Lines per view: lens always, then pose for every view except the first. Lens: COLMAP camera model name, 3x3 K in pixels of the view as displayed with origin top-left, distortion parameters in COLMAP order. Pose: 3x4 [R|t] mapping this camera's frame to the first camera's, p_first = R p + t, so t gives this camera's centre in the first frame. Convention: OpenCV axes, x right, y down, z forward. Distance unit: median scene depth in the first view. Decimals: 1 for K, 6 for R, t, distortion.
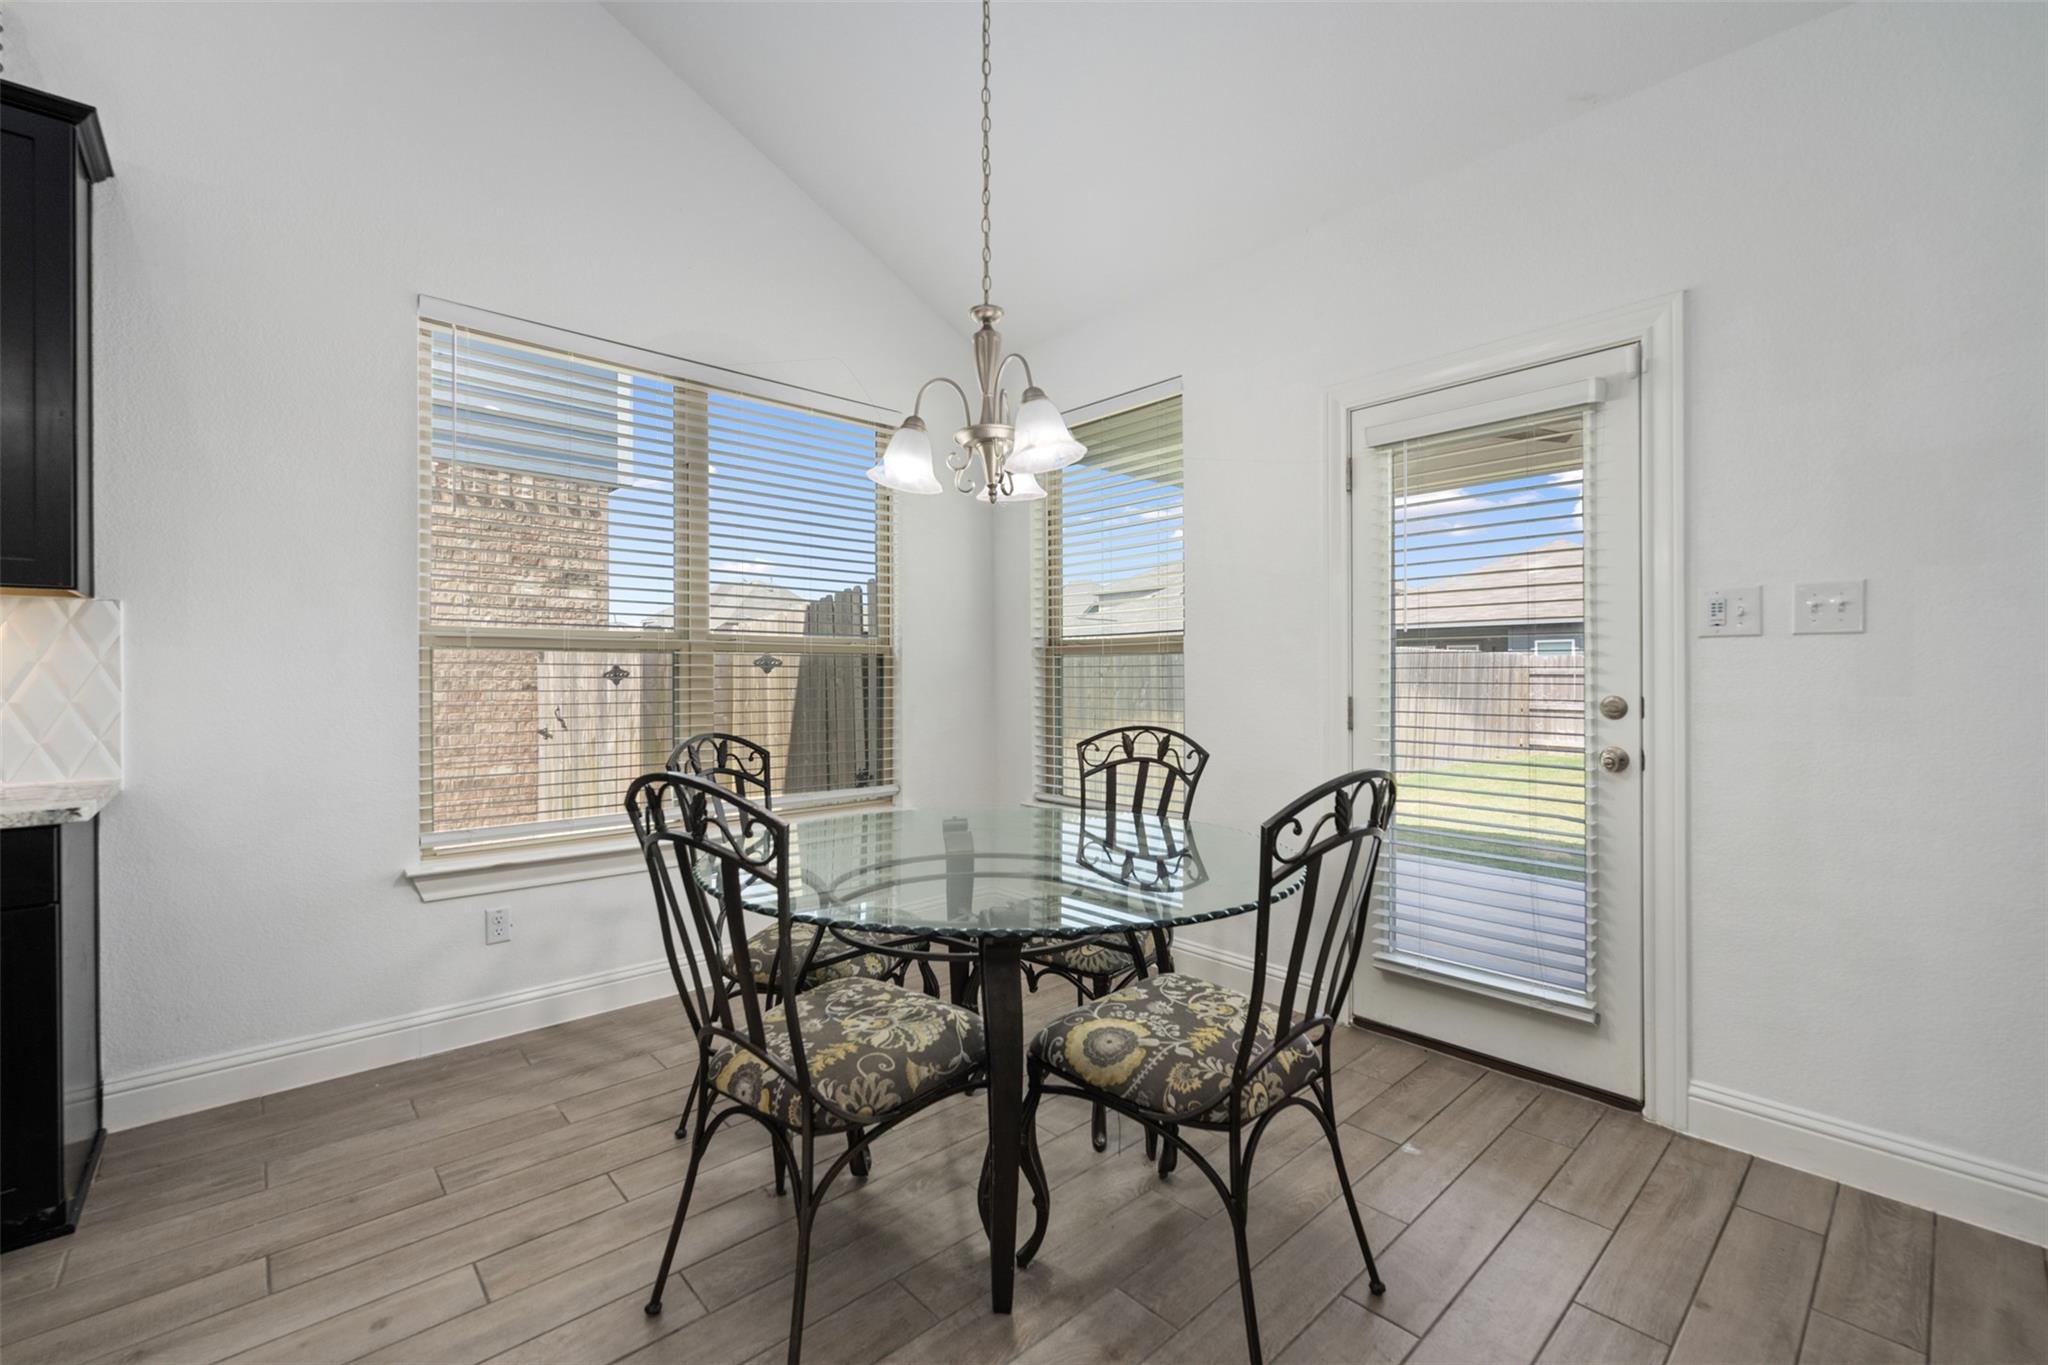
lens RADIAL K [[856.8, 0, 1030.1], [0, 856.8, 675.3], [0, 0, 1]] dist [-0.002391, 0.000284]
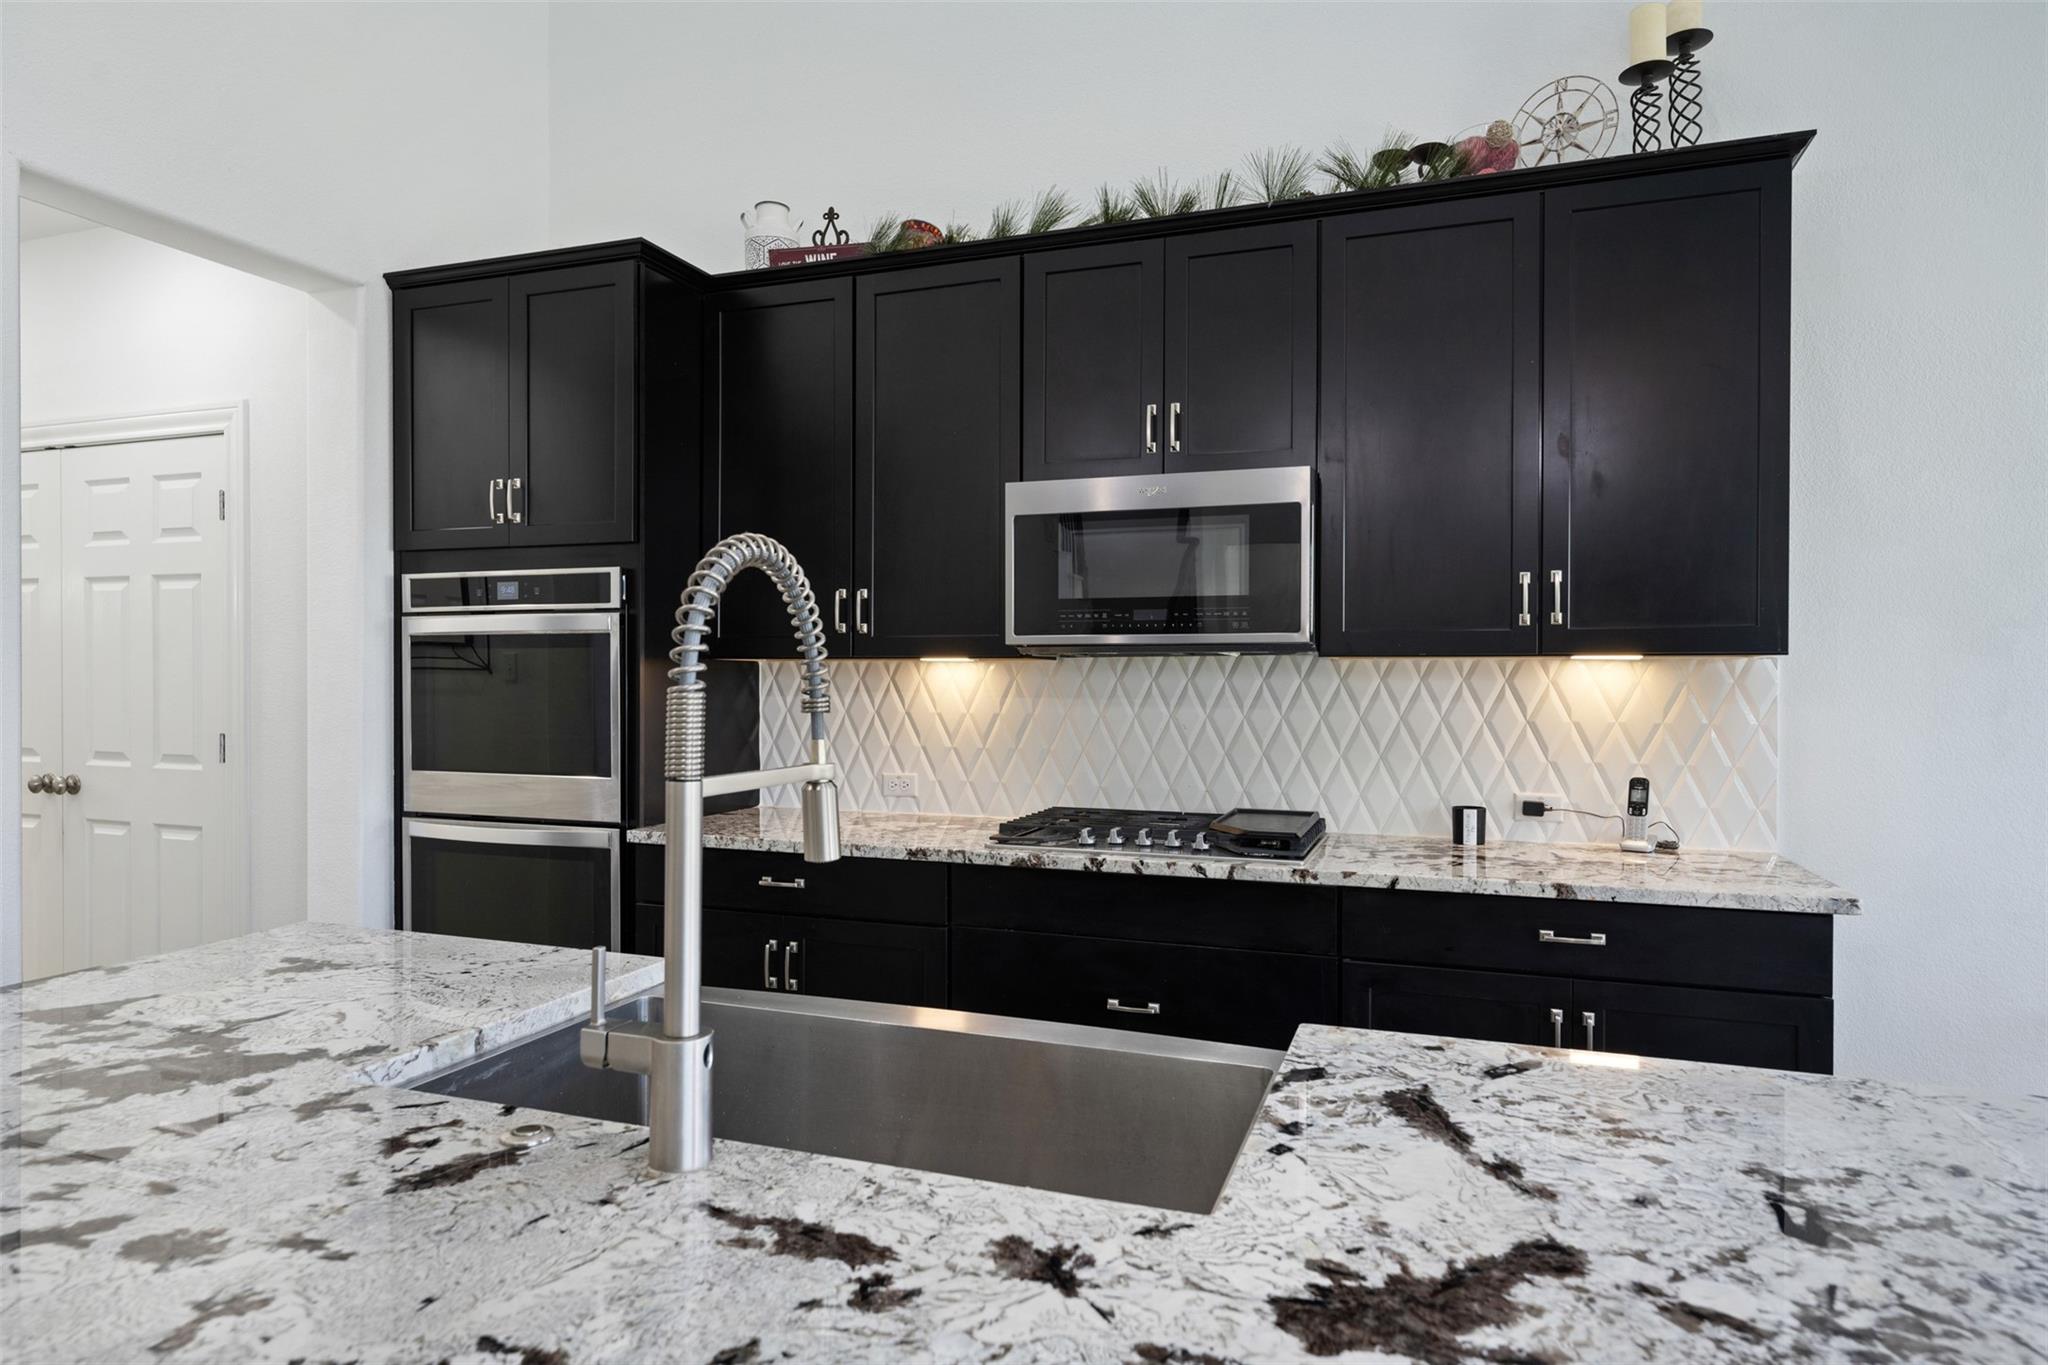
lens RADIAL K [[1218.6, 0, 1018.9], [0, 1218.6, 684.8], [0, 0, 1]] dist [0.002519, 0.001773]
pose [[0.462524, 0.008001, -0.886571, -0.274048], [-0.005716, 0.999965, 0.006043, -0.060362], [0.886588, 0.002273, 0.462554, -0.315752]]
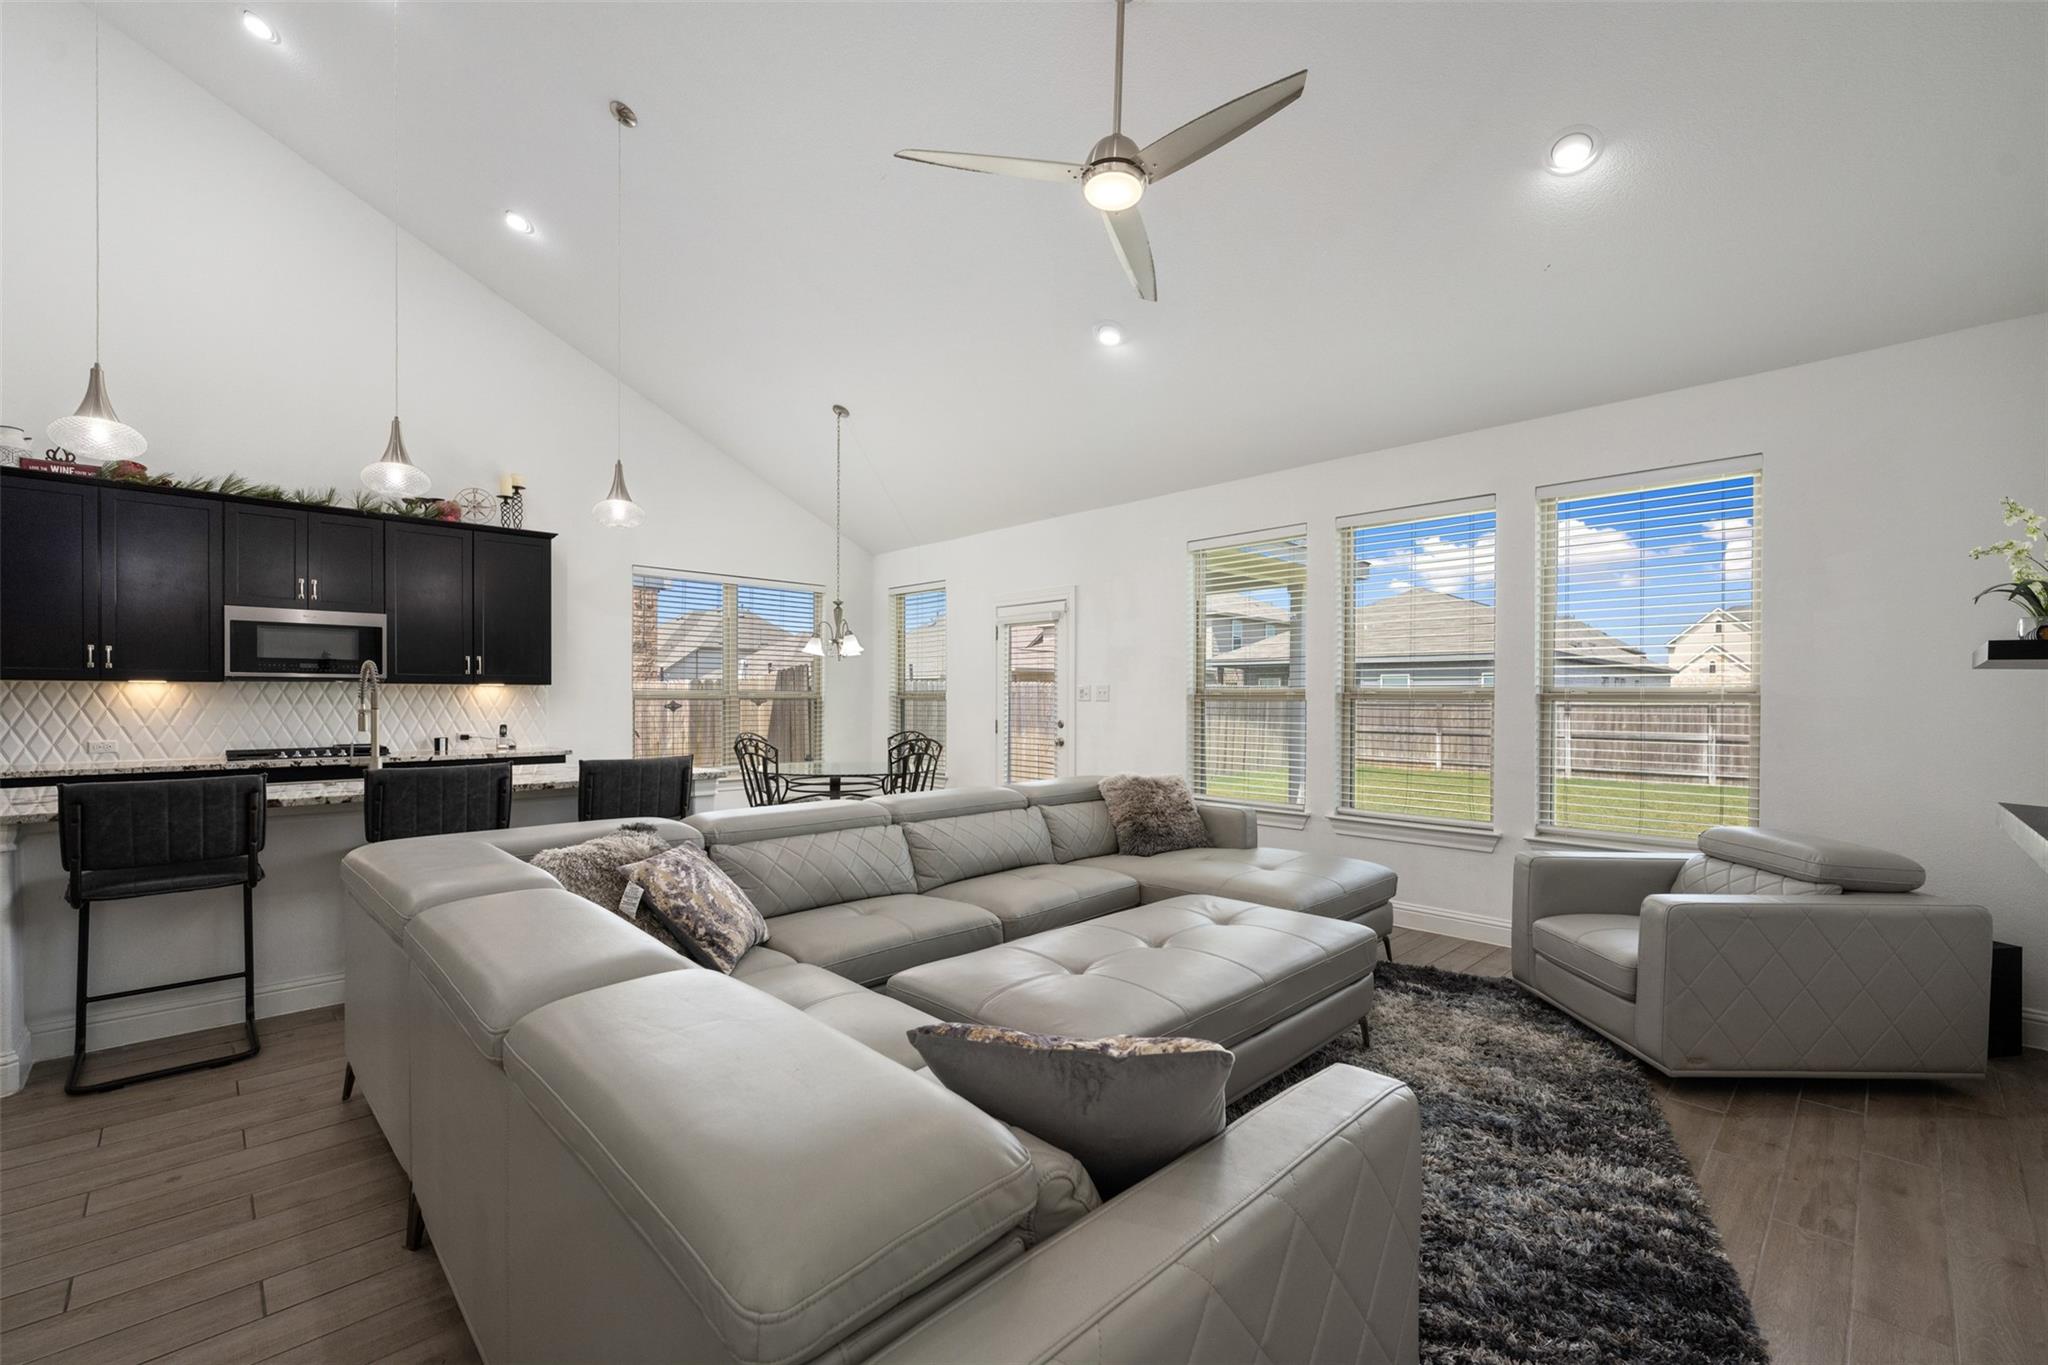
lens RADIAL K [[849.5, 0, 1025.2], [0, 849.5, 700.8], [0, 0, 1]] dist [0.000090, -0.000085]
pose [[0.999517, 0.004477, 0.030768, 0.474235], [-0.004573, 0.999985, 0.003071, -0.050716], [-0.030753, -0.003211, 0.999522, -1.906833]]
